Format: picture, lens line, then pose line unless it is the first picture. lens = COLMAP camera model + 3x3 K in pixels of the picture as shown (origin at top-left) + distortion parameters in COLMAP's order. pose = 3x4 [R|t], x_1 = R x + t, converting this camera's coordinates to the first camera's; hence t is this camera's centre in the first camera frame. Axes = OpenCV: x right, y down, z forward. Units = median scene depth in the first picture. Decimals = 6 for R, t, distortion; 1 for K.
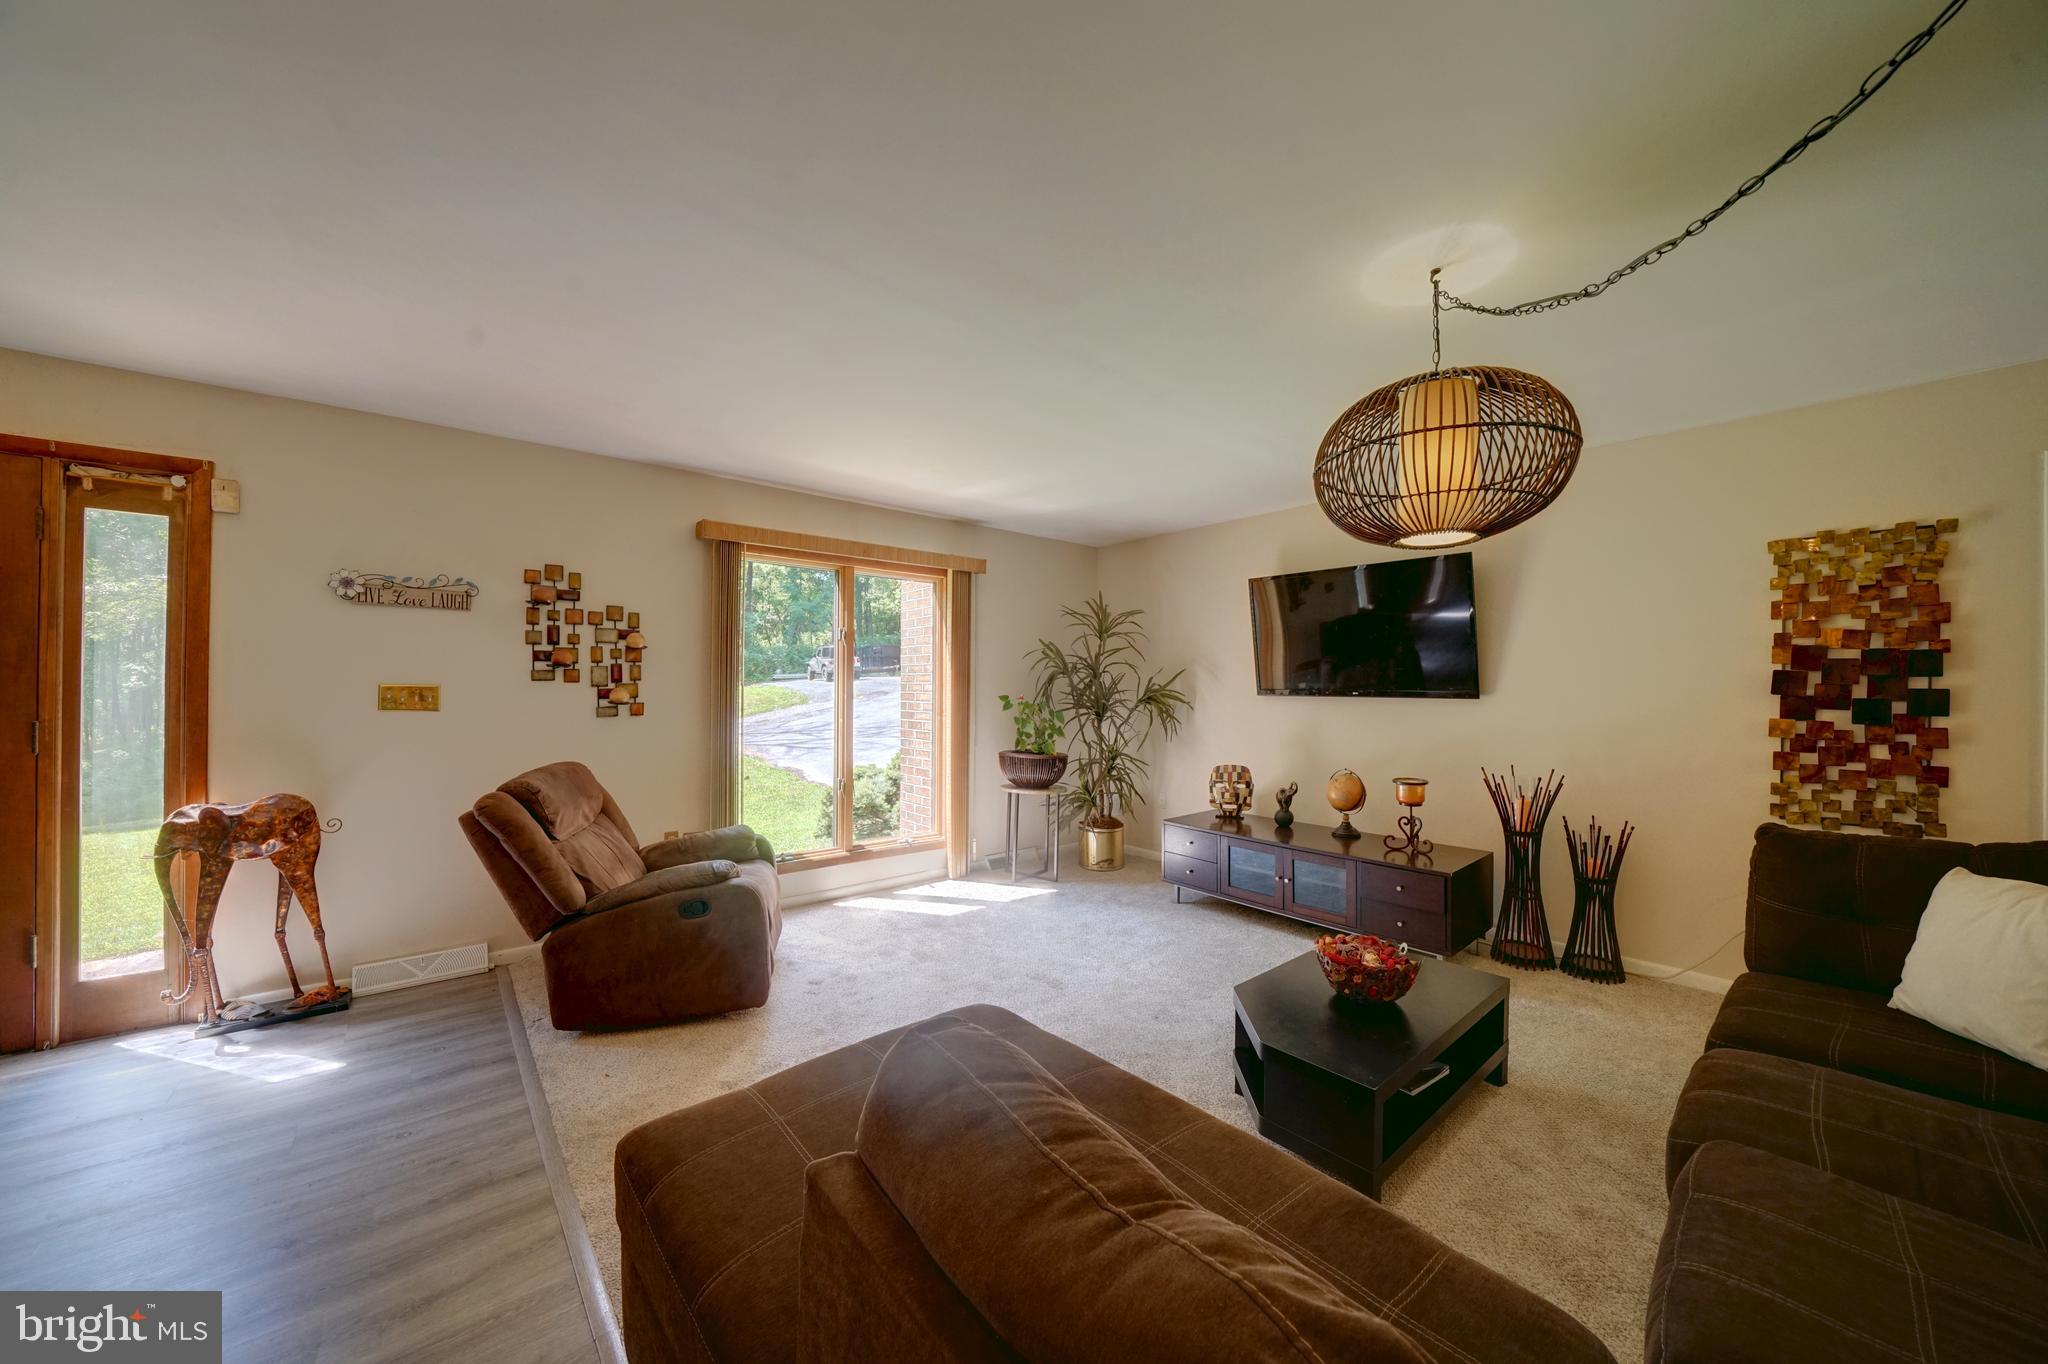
lens RADIAL K [[707.3, 0, 1015.0], [0, 707.3, 686.3], [0, 0, 1]] dist [-0.032253, 0.004667]
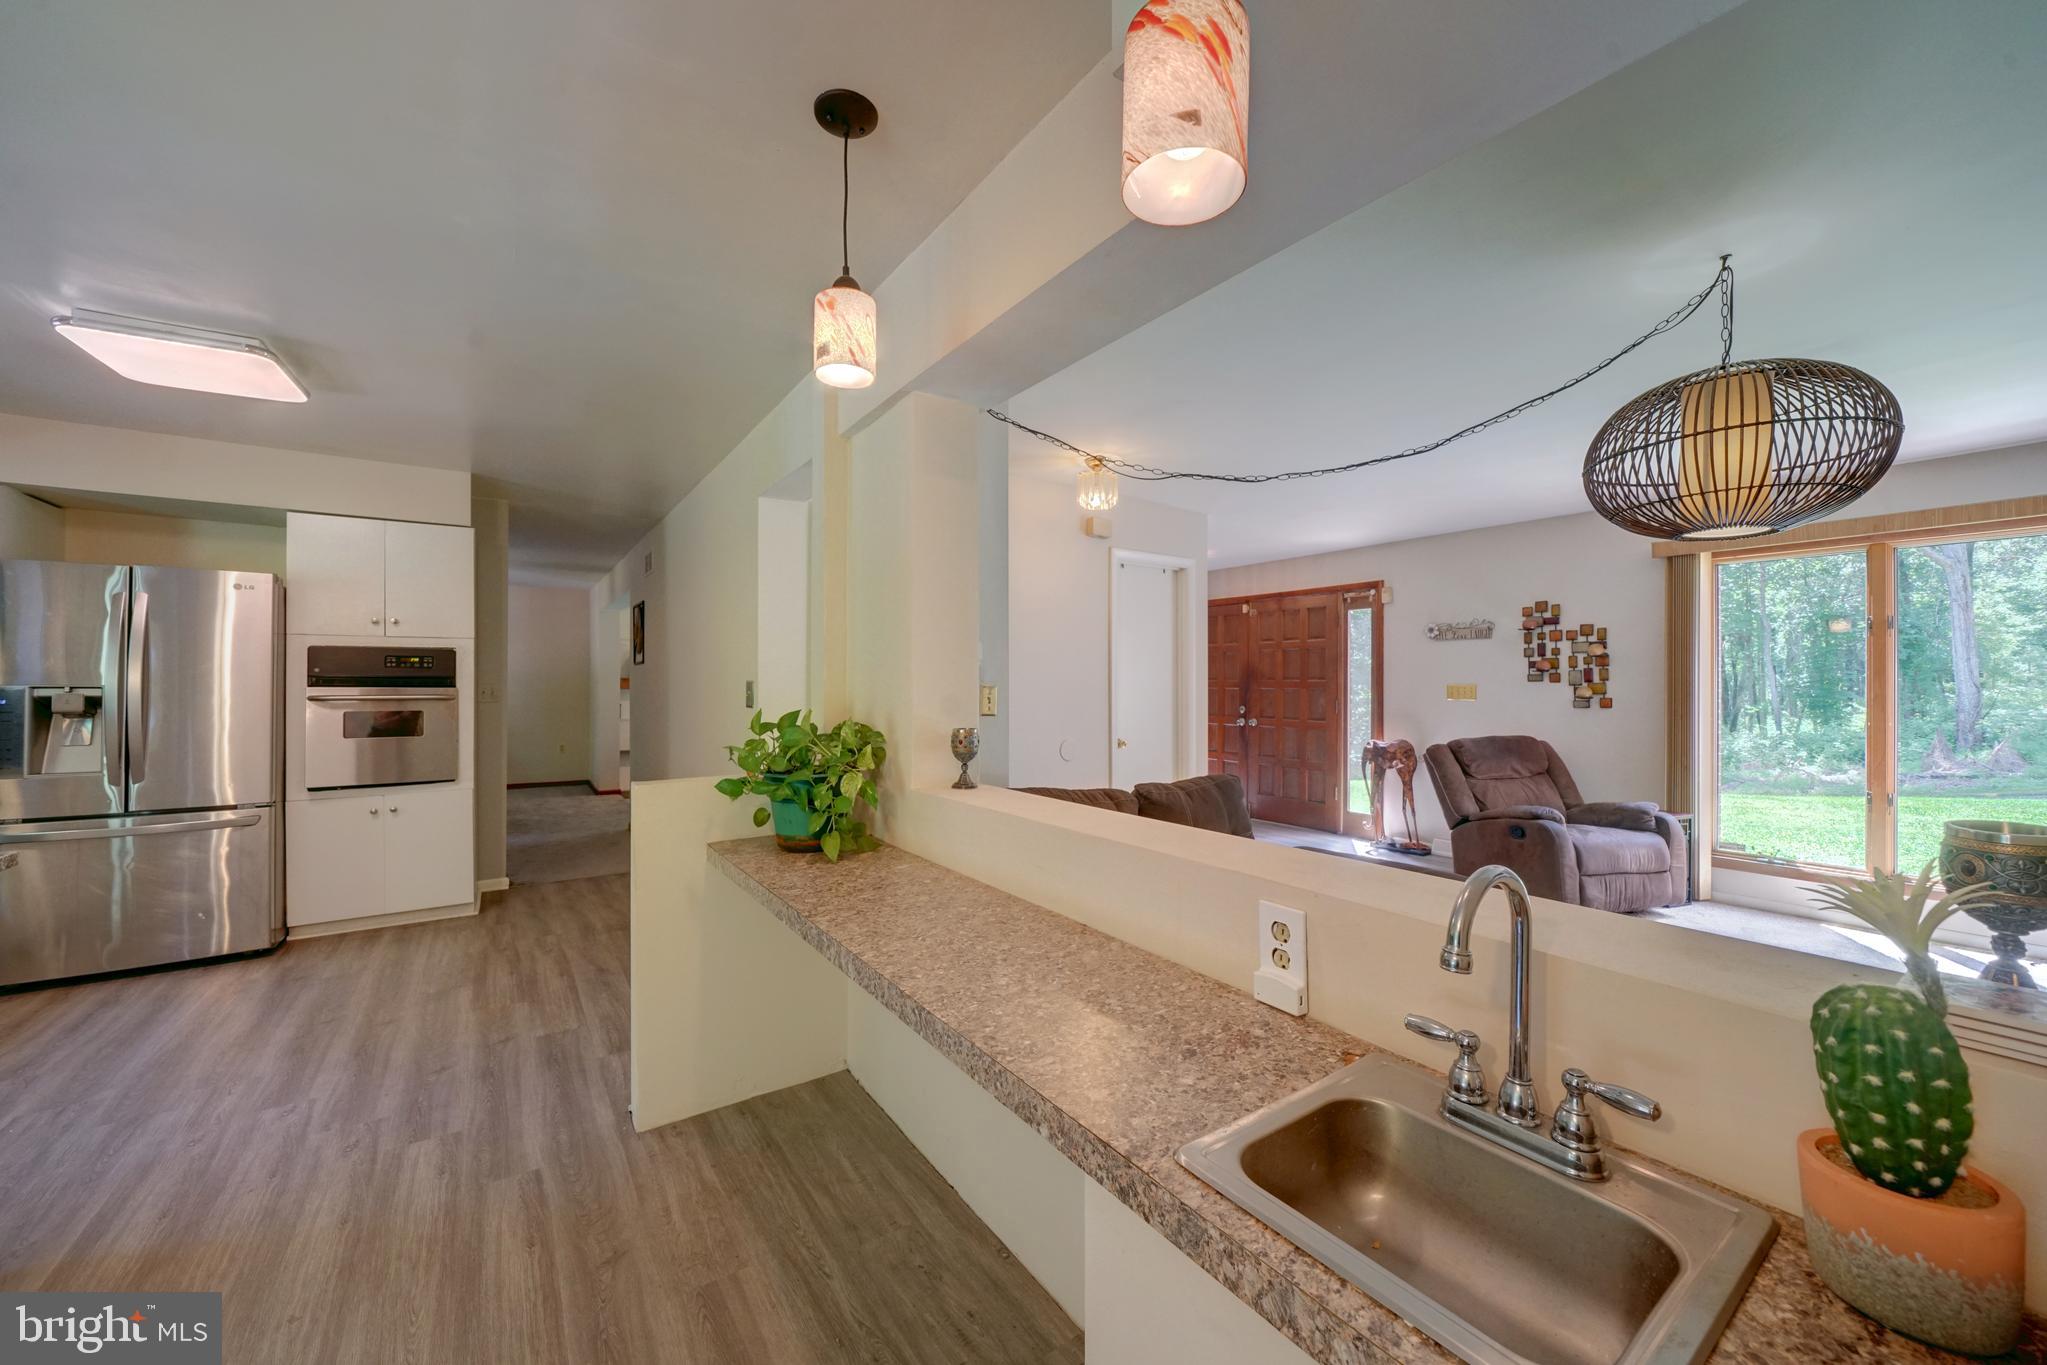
lens RADIAL K [[753.2, 0, 1013.6], [0, 753.2, 682.0], [0, 0, 1]] dist [-0.019339, 0.002673]
pose [[-0.089048, -0.007972, -0.995995, 0.935819], [0.001069, 0.999967, -0.008100, 0.004318], [0.996027, -0.001786, -0.089037, 0.045358]]
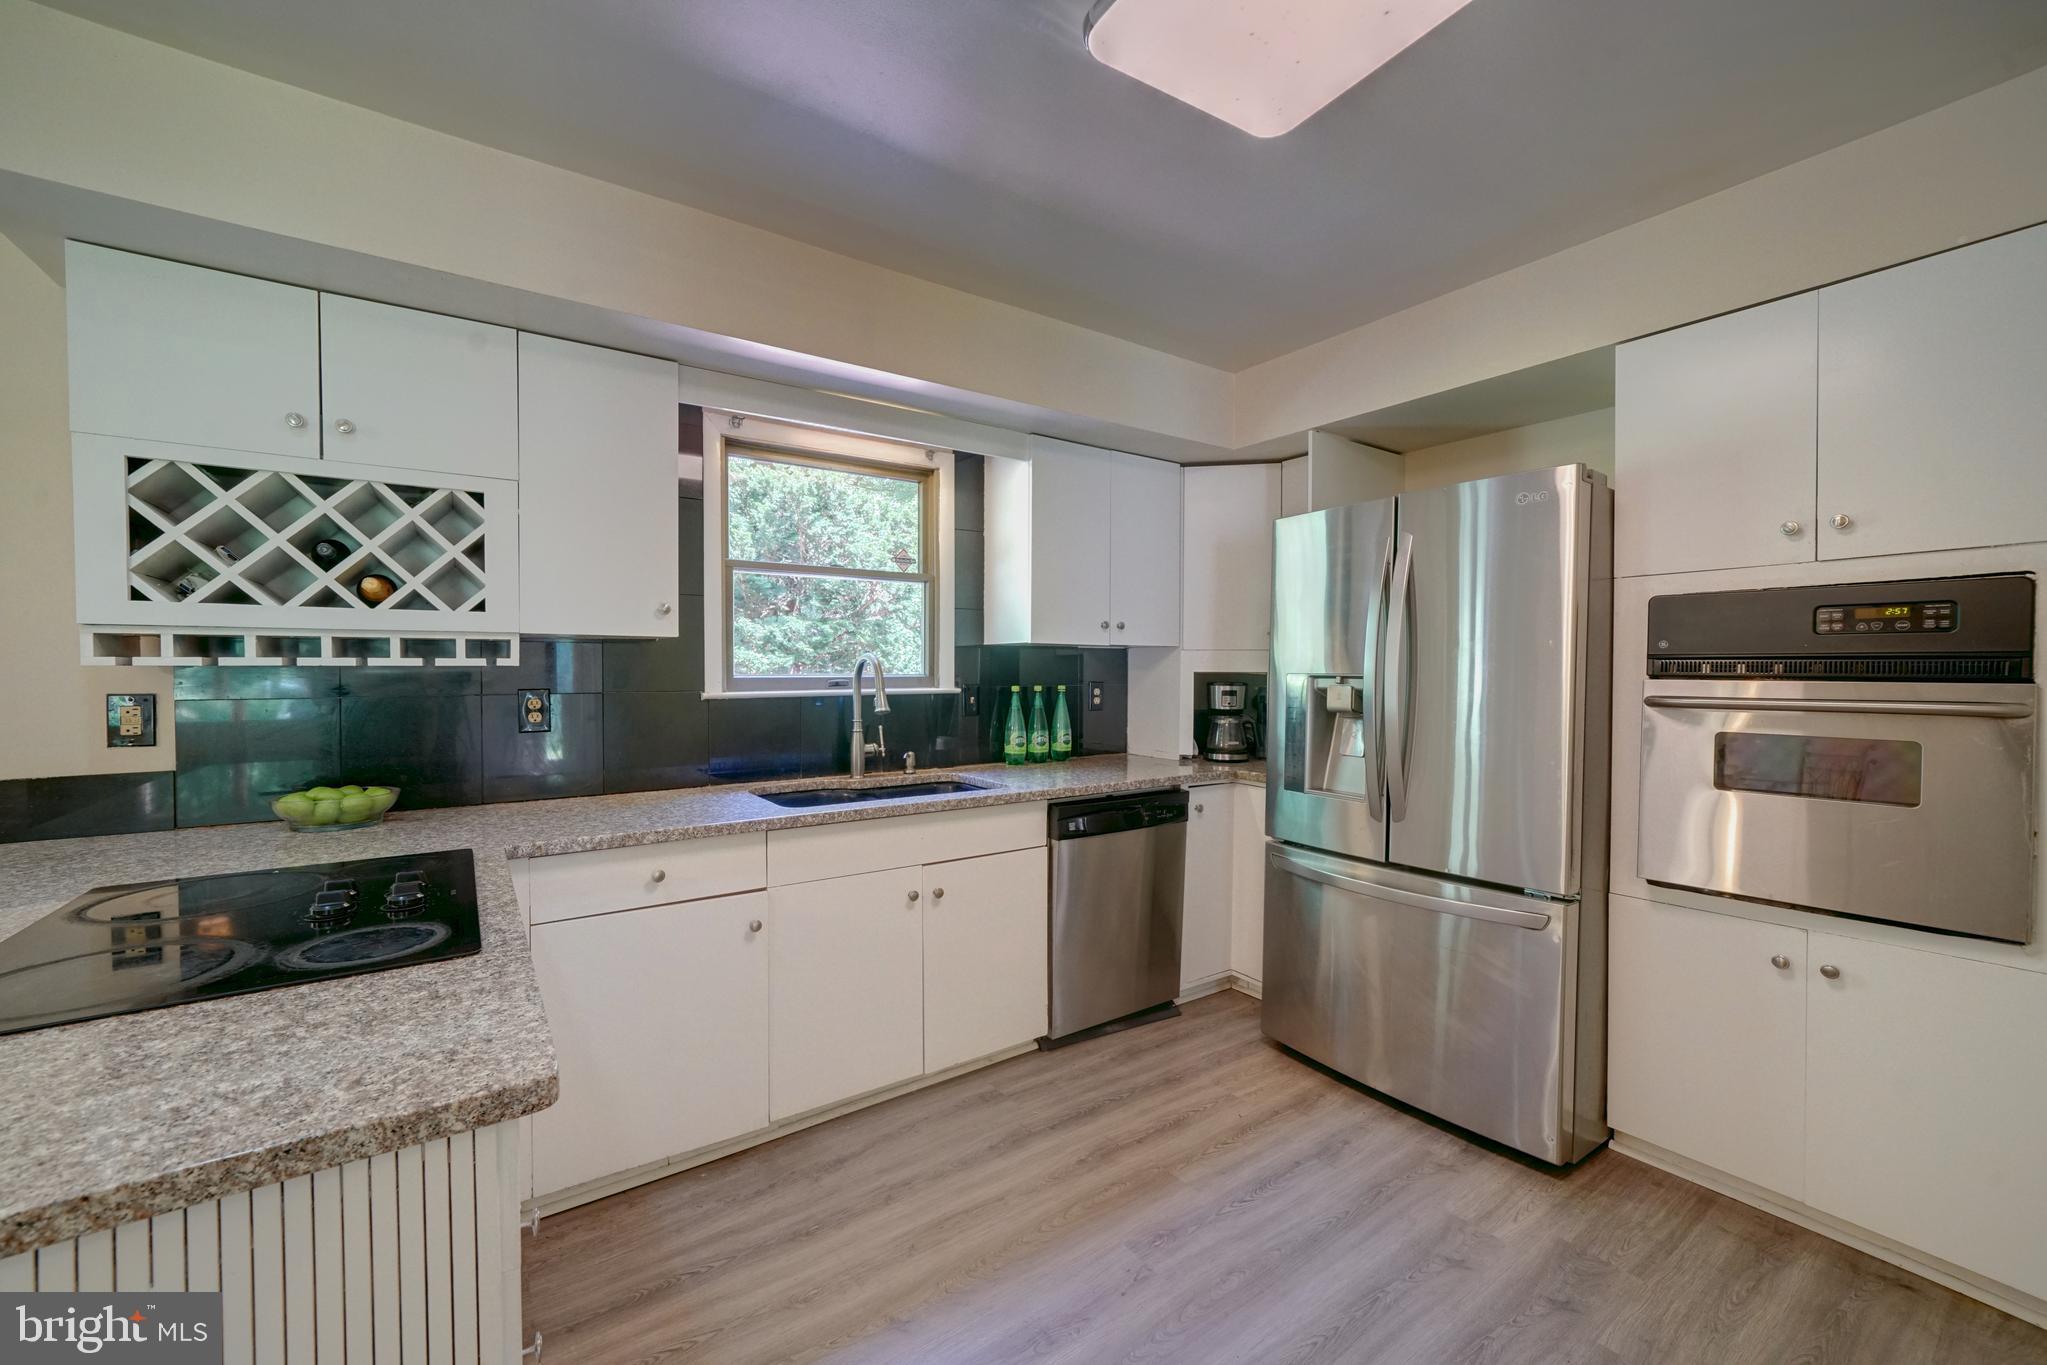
lens RADIAL K [[803.4, 0, 1013.4], [0, 803.4, 684.7], [0, 0, 1]] dist [-0.006883, 0.000371]
pose [[-0.995835, -0.006448, 0.090946, 0.374523], [-0.004959, 0.999850, 0.016594, -0.001183], [-0.091040, 0.016074, -0.995718, -0.436175]]
